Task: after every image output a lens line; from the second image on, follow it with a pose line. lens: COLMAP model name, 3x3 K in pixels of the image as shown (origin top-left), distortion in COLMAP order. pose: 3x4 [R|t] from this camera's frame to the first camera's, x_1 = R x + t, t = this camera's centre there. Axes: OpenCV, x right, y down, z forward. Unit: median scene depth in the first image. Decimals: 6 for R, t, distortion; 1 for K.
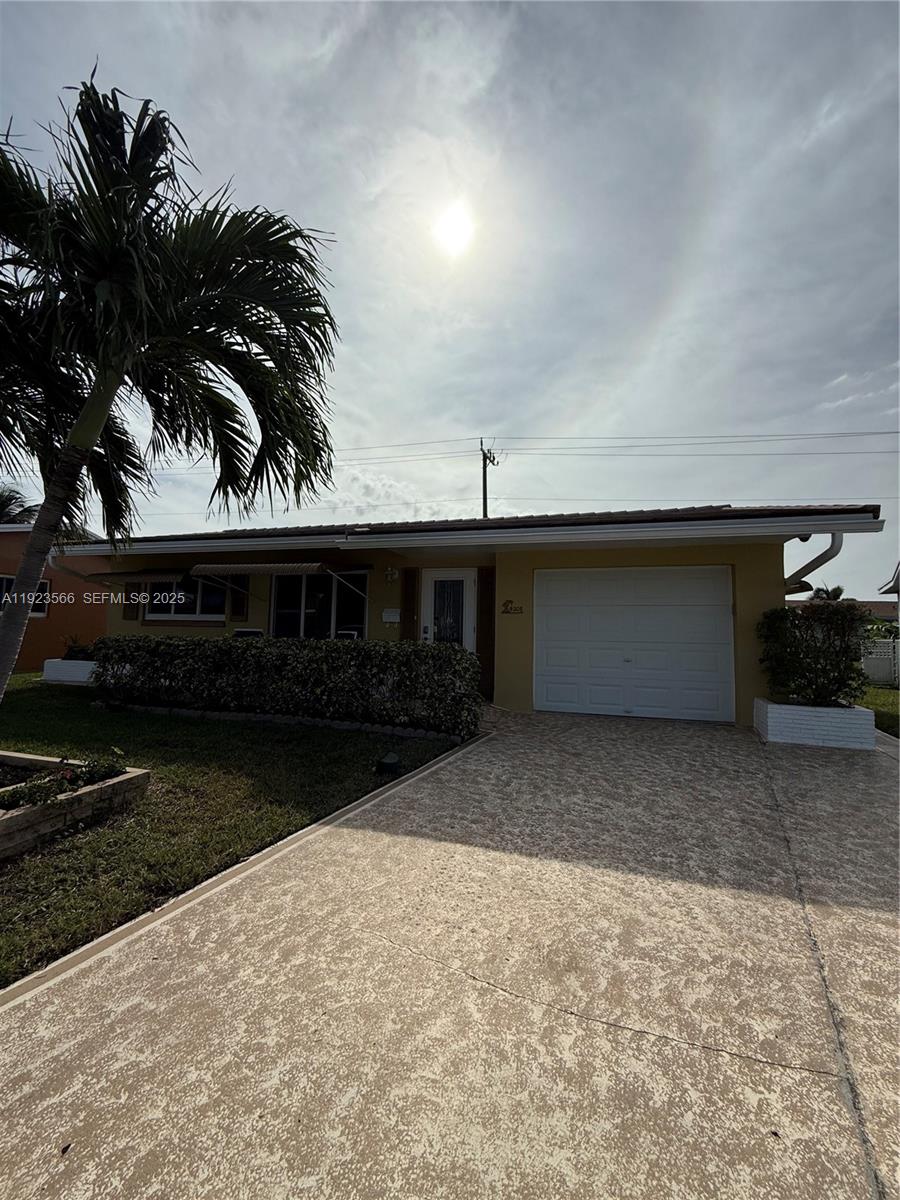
lens RADIAL K [[480.0, 0, 449.0], [0, 480.0, 599.7], [0, 0, 1]] dist [-0.000554, 0.000498]
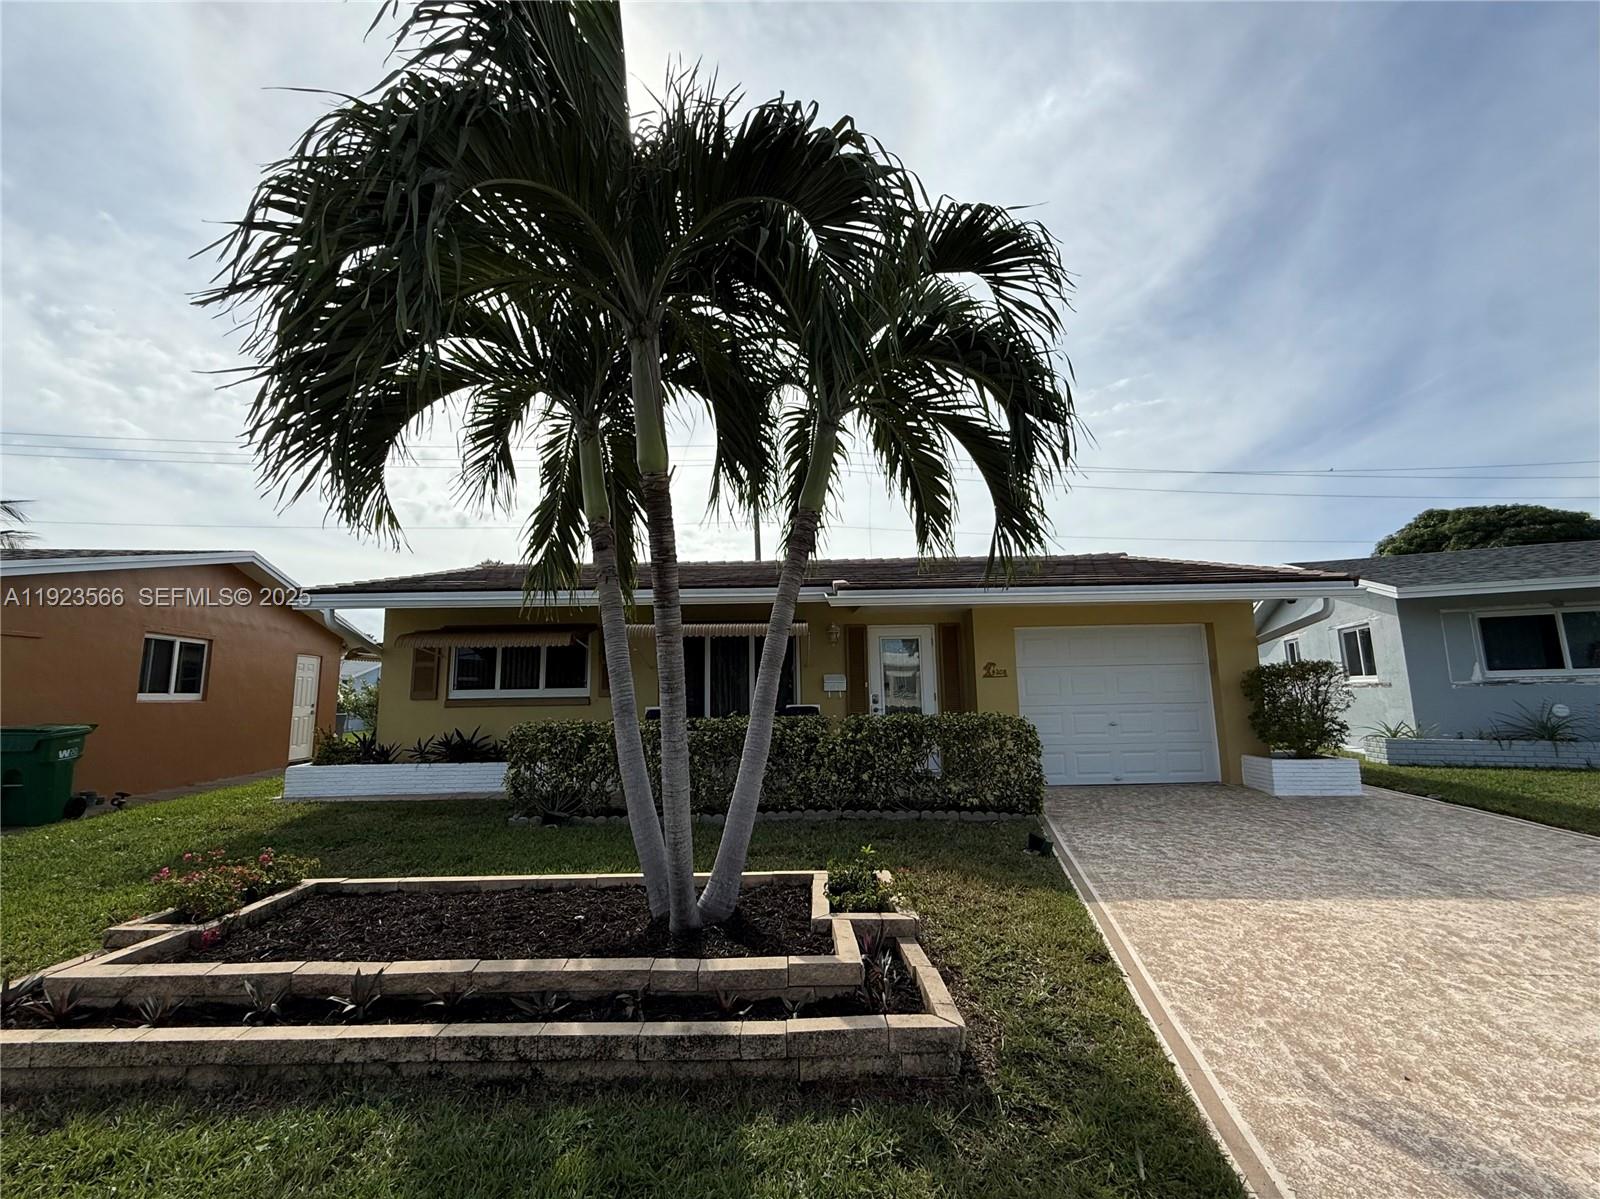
lens RADIAL K [[640.0, 0, 839.3], [0, 640.0, 601.4], [0, 0, 1]] dist [-0.000554, 0.000498]
pose [[0.960895, 0.006329, 0.276840, -1.156092], [0.015639, 0.996903, -0.077073, -0.062325], [-0.276470, 0.078389, 0.957820, -0.185632]]
